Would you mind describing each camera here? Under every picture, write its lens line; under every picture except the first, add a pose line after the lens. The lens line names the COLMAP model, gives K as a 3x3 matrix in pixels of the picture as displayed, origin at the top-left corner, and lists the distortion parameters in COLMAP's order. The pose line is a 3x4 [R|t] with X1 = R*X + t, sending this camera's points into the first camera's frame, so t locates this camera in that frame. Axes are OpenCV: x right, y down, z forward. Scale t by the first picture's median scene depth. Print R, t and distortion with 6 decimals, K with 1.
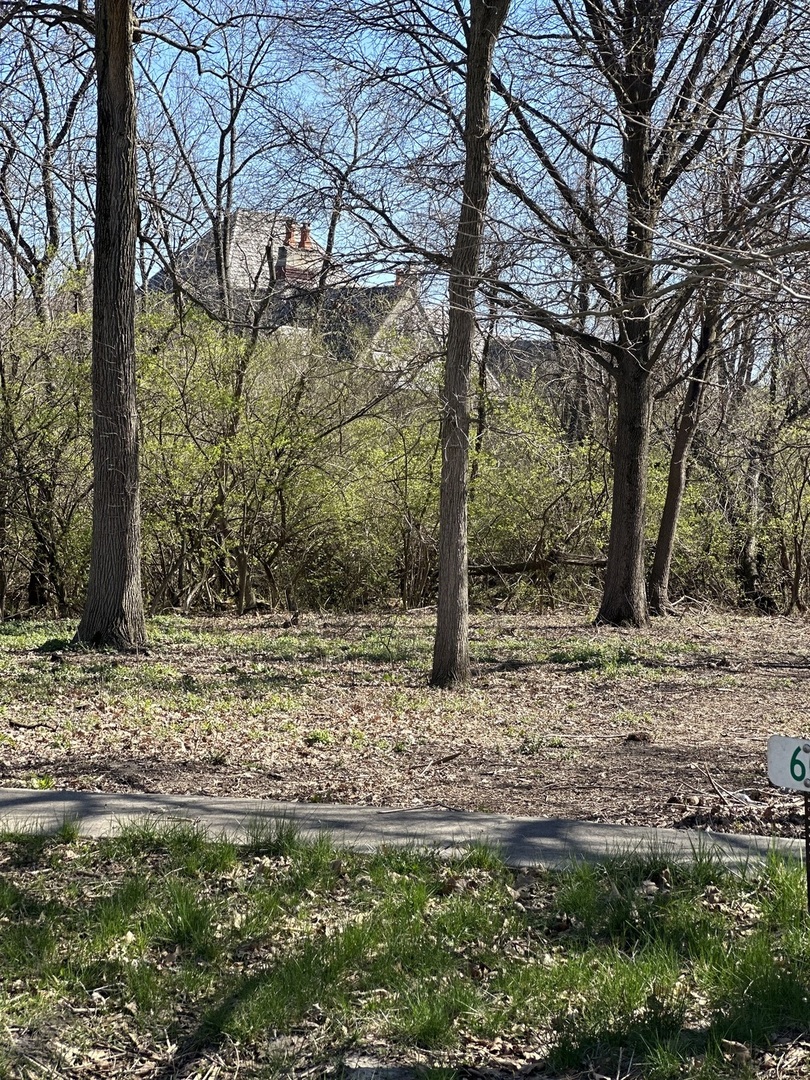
lens RADIAL K [[2444.5, 0, 405.0], [0, 2444.5, 540.0], [0, 0, 1]] dist [-0.190848, 6.292758]
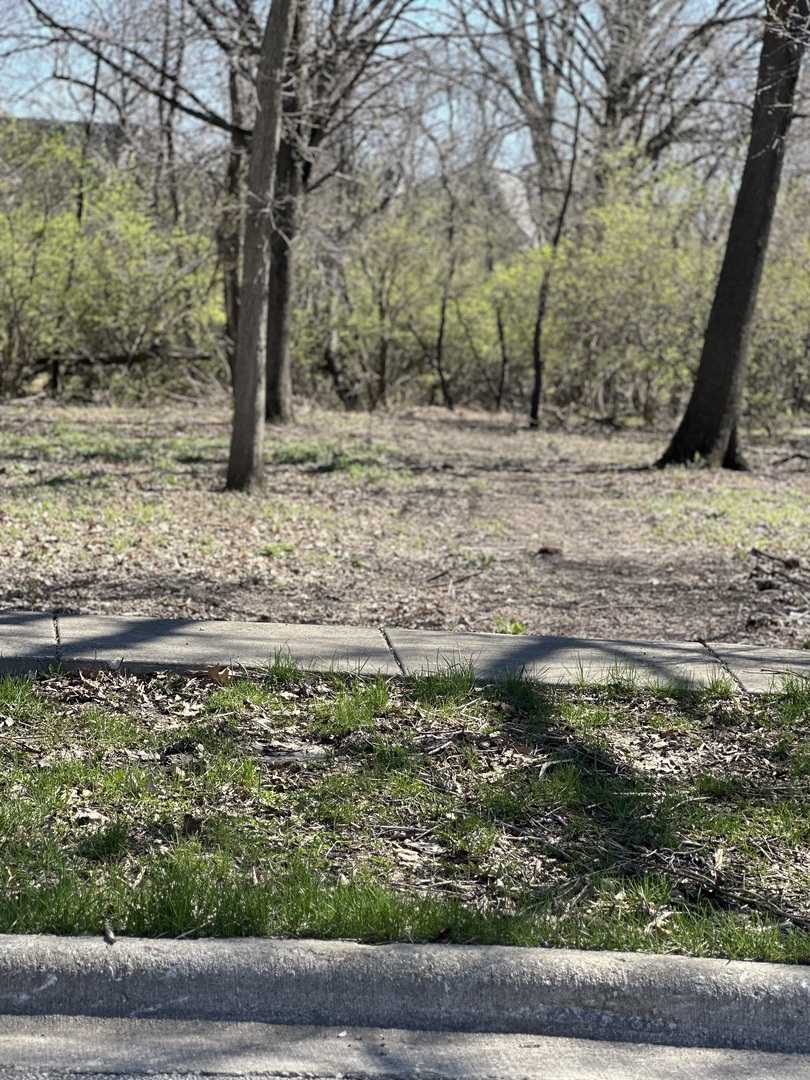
lens RADIAL K [[2446.5, 0, 360.5], [0, 2446.5, 525.3], [0, 0, 1]] dist [-0.295009, 7.816109]
pose [[0.973795, 0.004753, 0.227380, -0.133555], [-0.023583, 0.996502, 0.080168, -0.005282], [-0.226203, -0.083430, 0.970501, 0.026778]]
